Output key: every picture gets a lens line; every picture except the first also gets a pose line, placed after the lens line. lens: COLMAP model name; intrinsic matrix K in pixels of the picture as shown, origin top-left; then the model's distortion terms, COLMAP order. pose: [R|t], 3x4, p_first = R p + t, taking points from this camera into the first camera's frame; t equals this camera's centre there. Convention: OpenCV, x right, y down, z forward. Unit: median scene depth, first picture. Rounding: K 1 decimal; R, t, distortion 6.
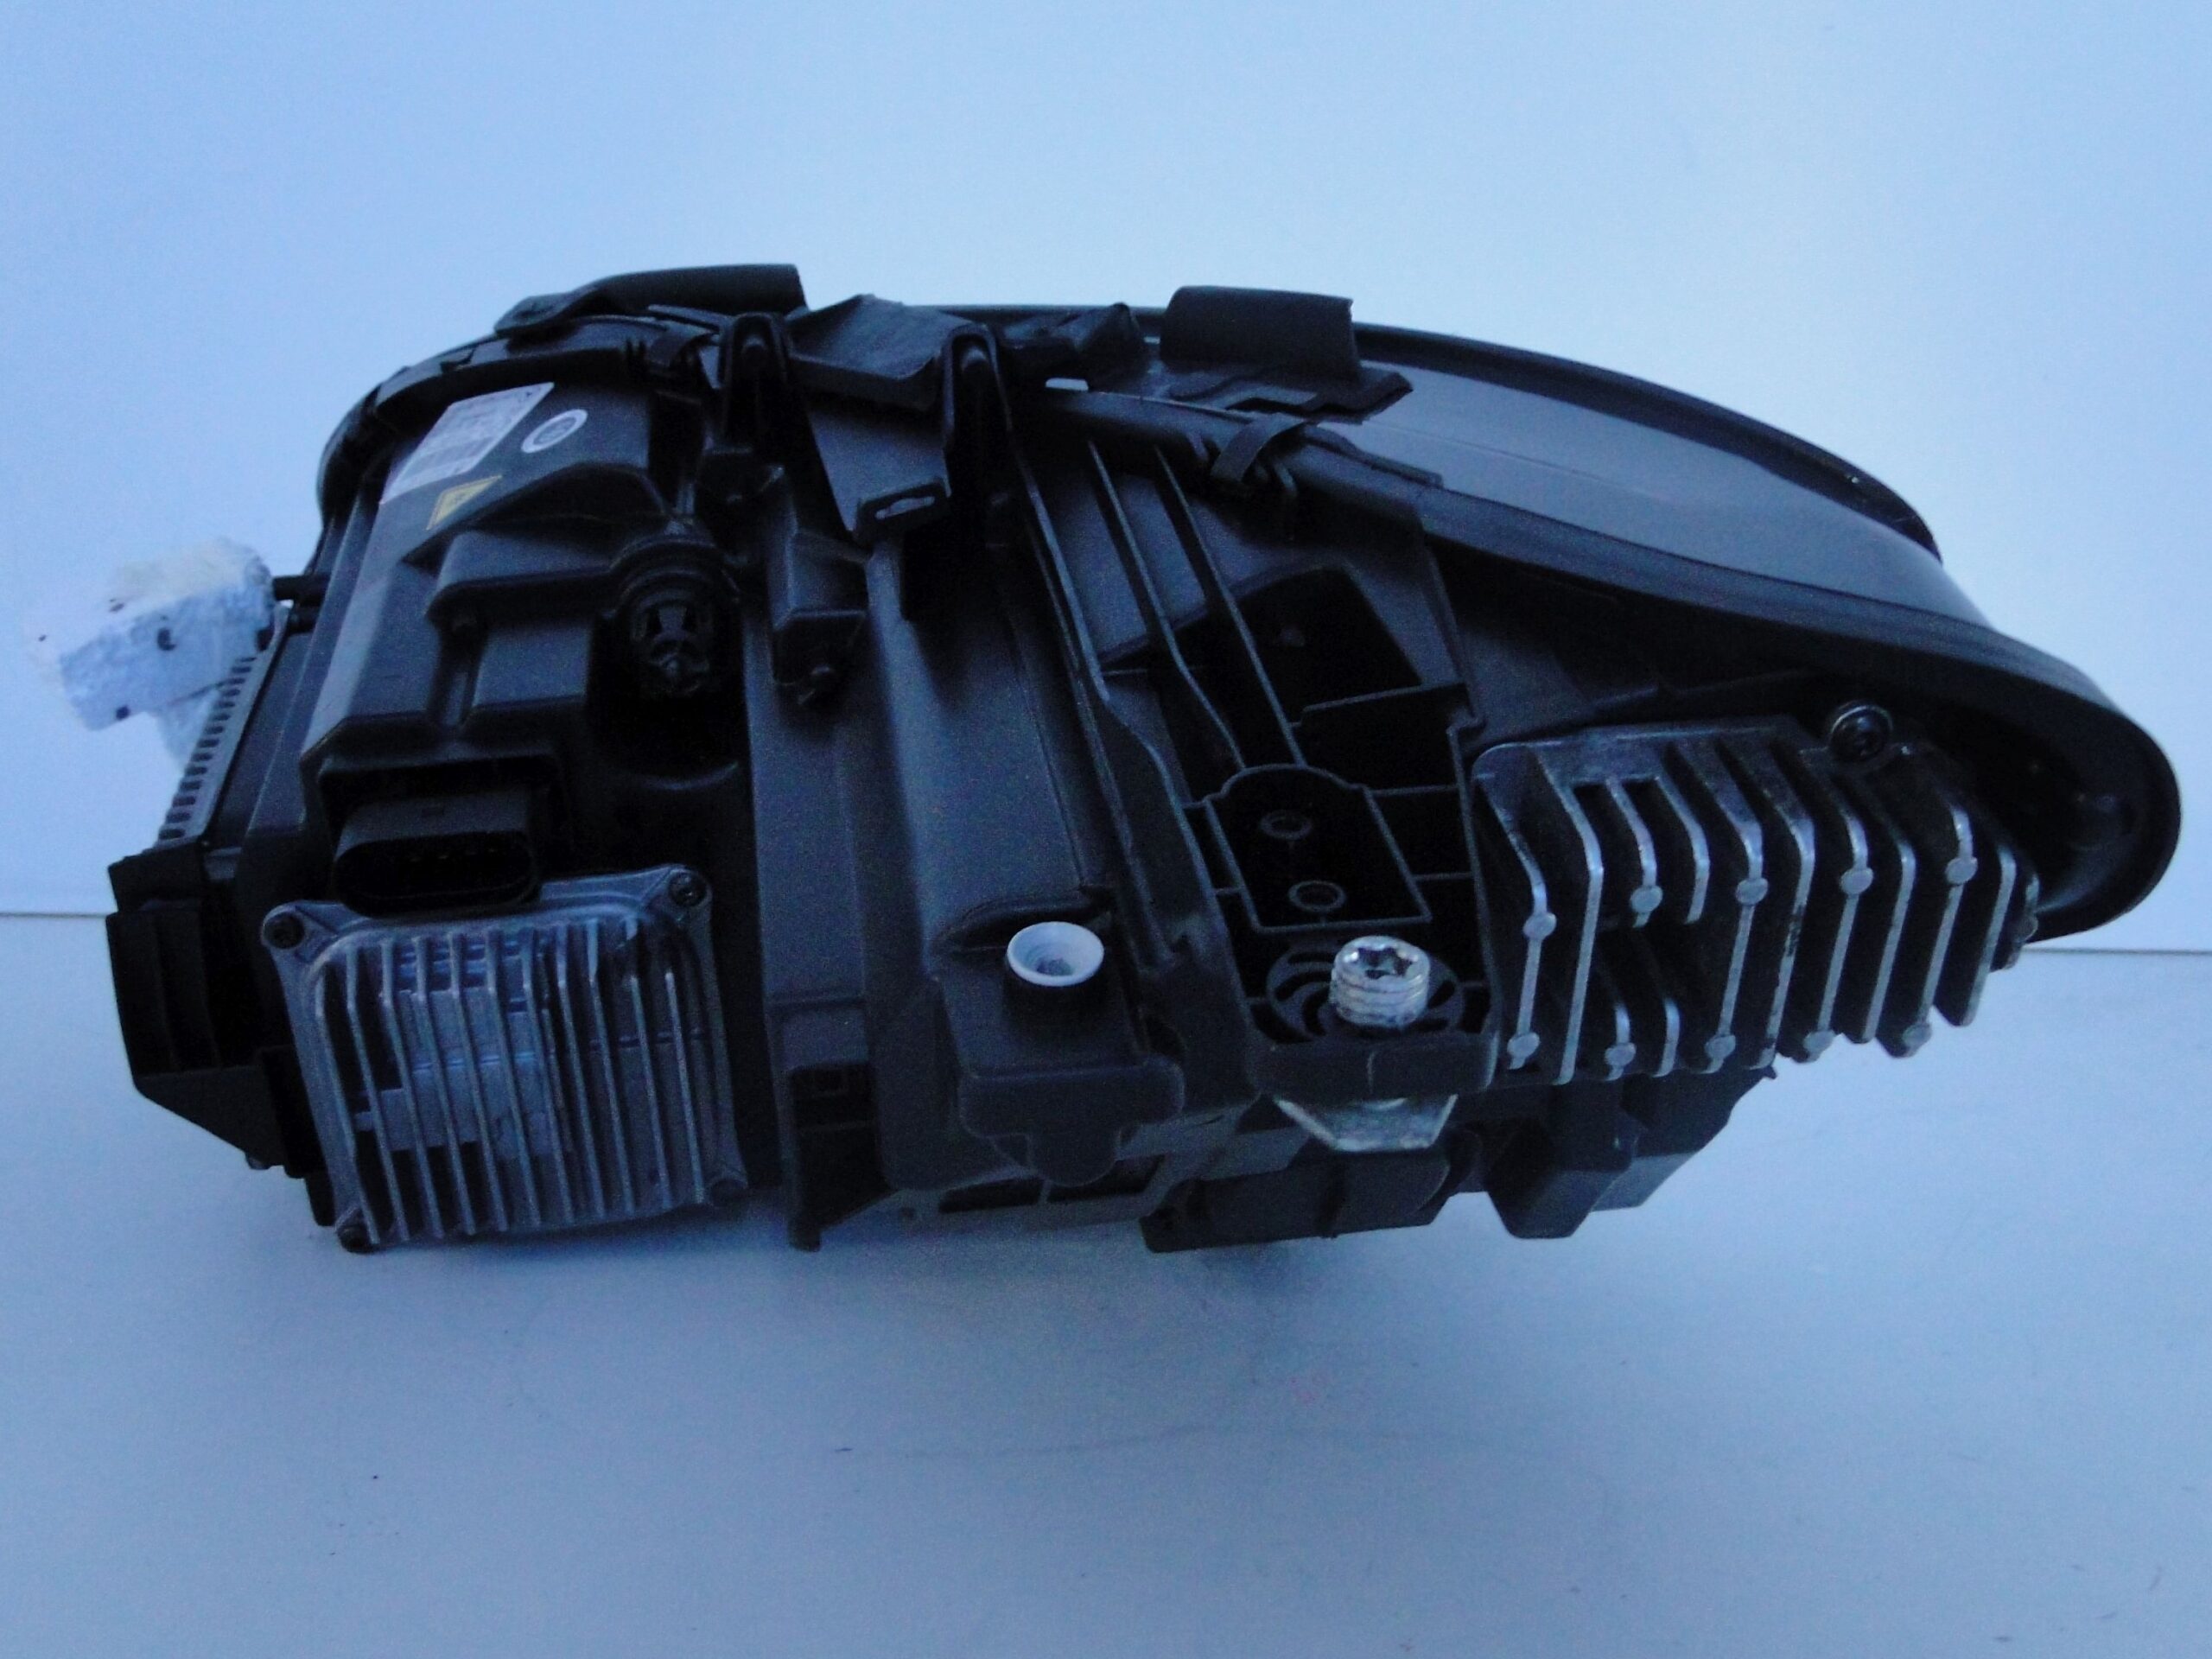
lens RADIAL K [[1958.6, 0, 1104.8], [0, 1958.6, 857.4], [0, 0, 1]] dist [-0.006731, -0.003616]
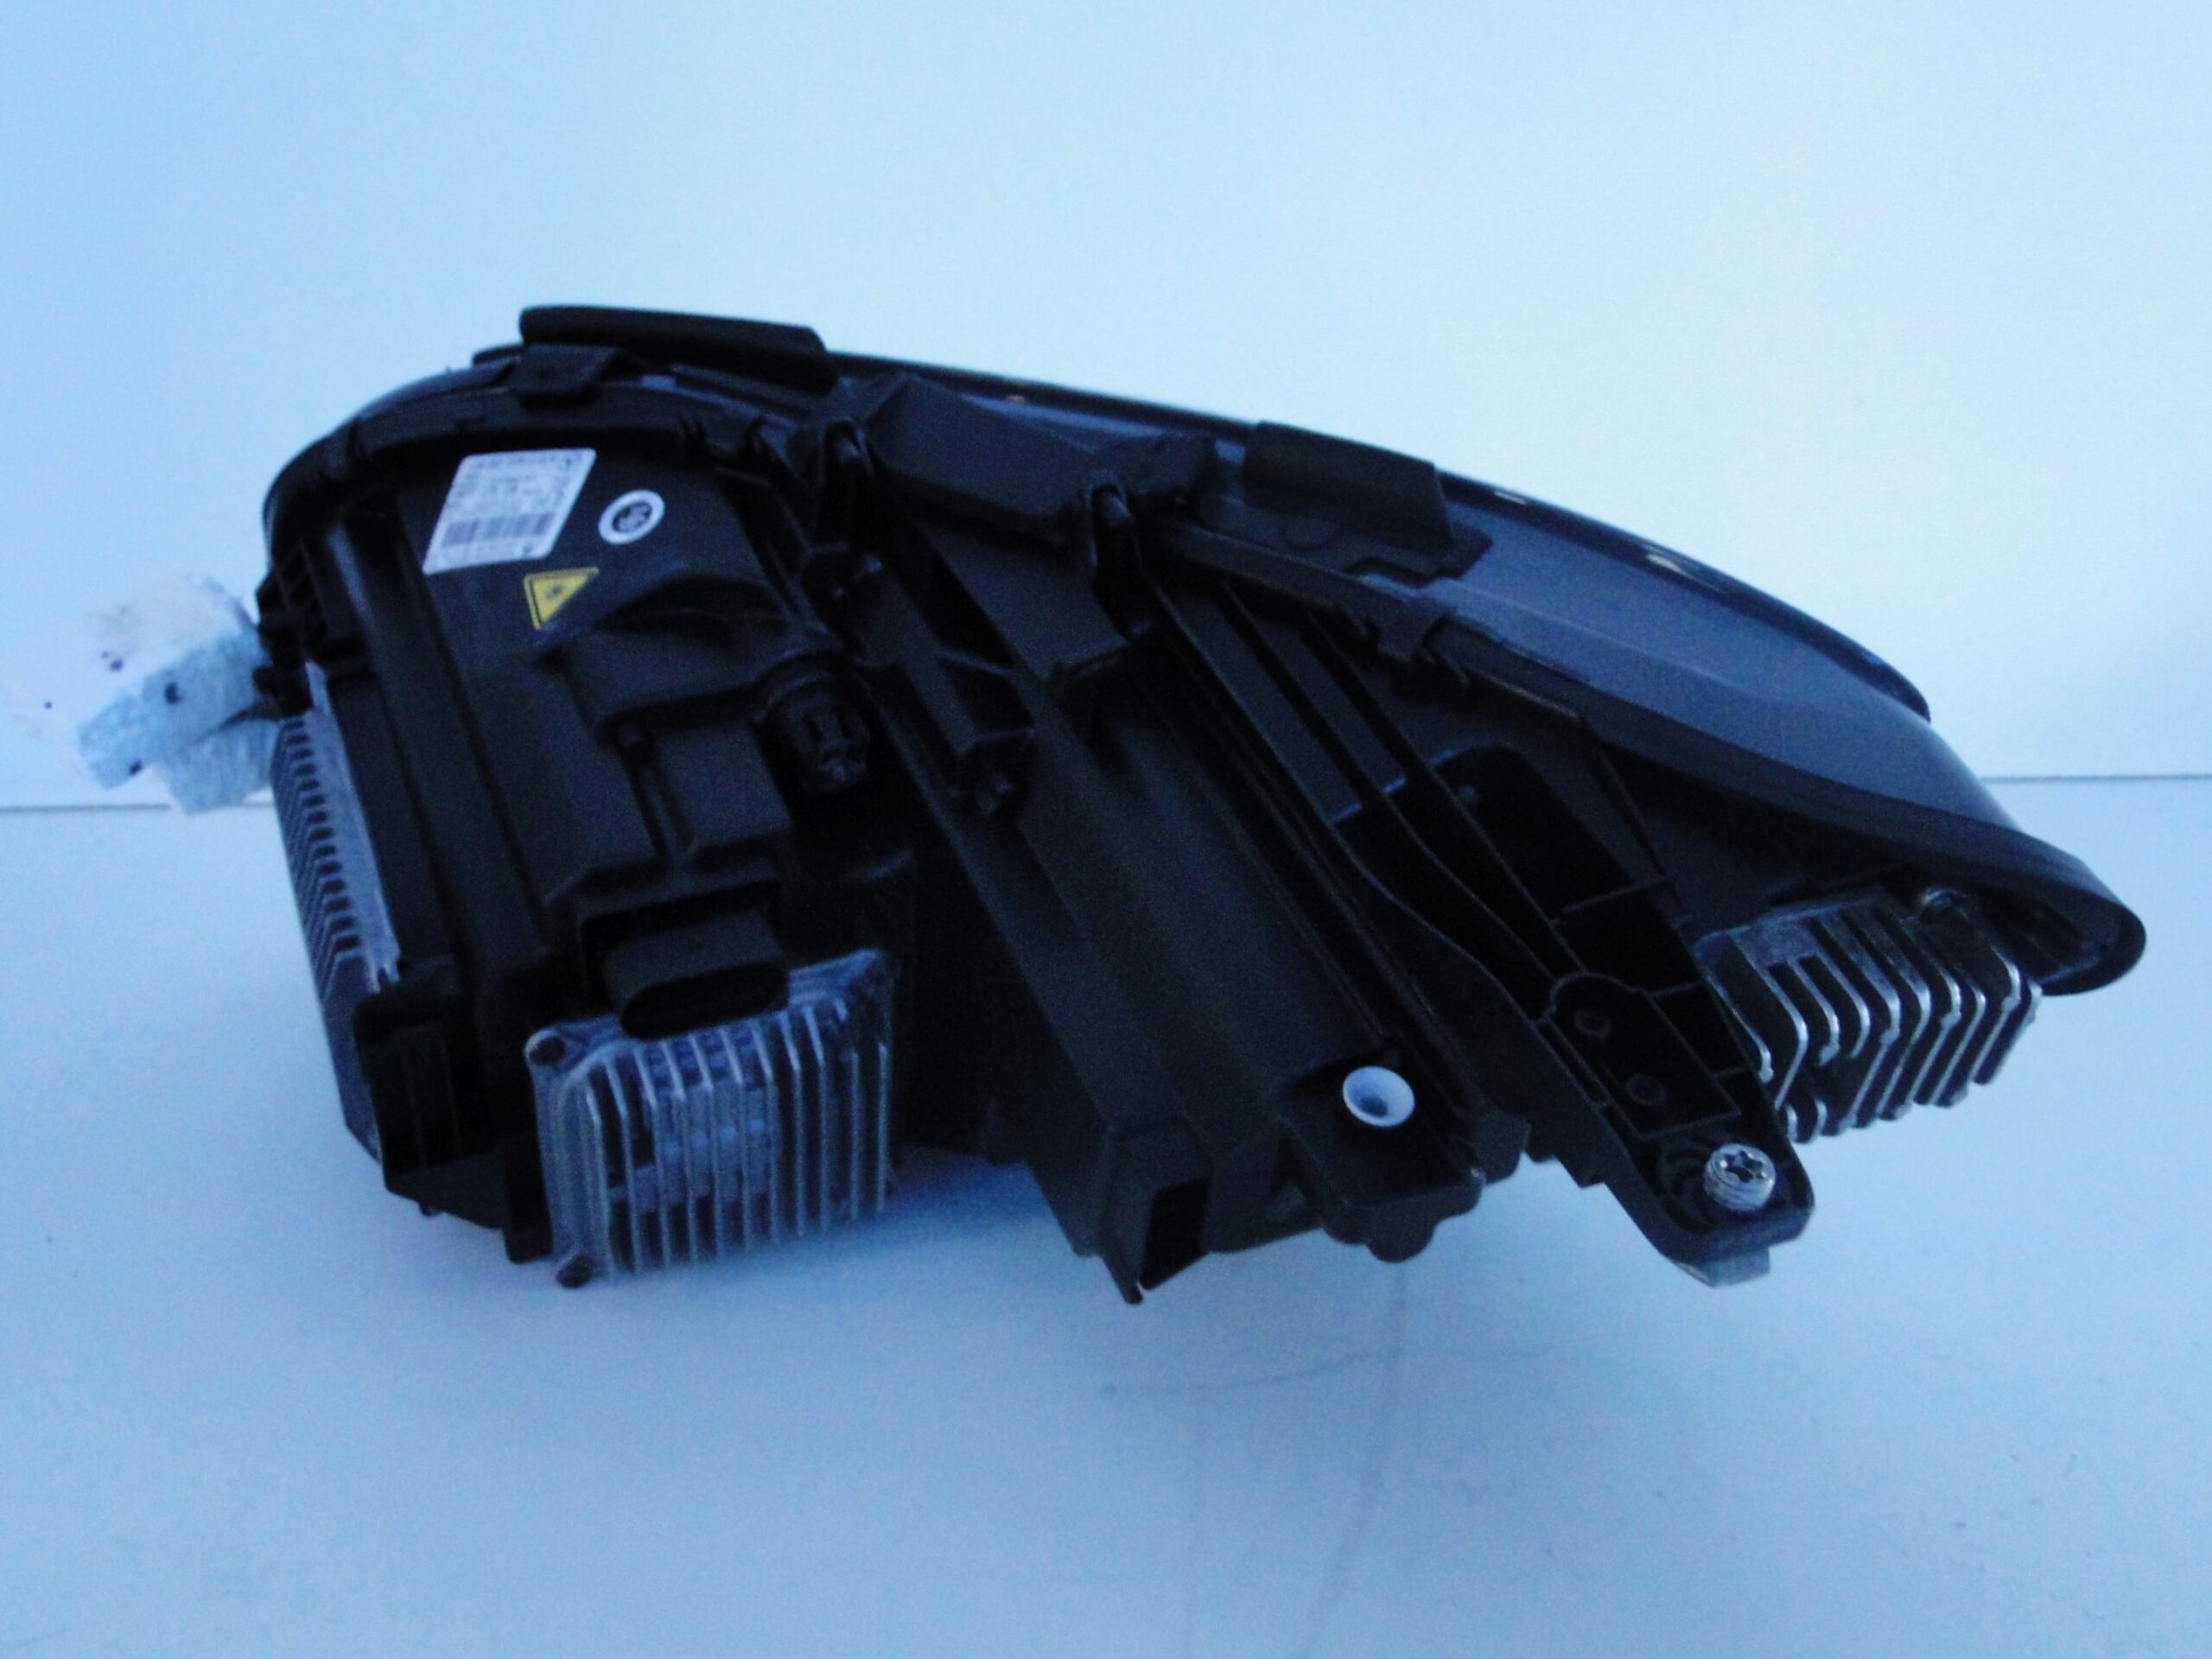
lens RADIAL K [[1948.5, 0, 1106.0], [0, 1948.5, 829.5], [0, 0, 1]] dist [0.004930, 0.002524]
pose [[0.964173, -0.092967, 0.248452, -0.379037], [0.049365, 0.983100, 0.176287, -0.273377], [-0.260642, -0.157706, 0.952468, -0.137703]]
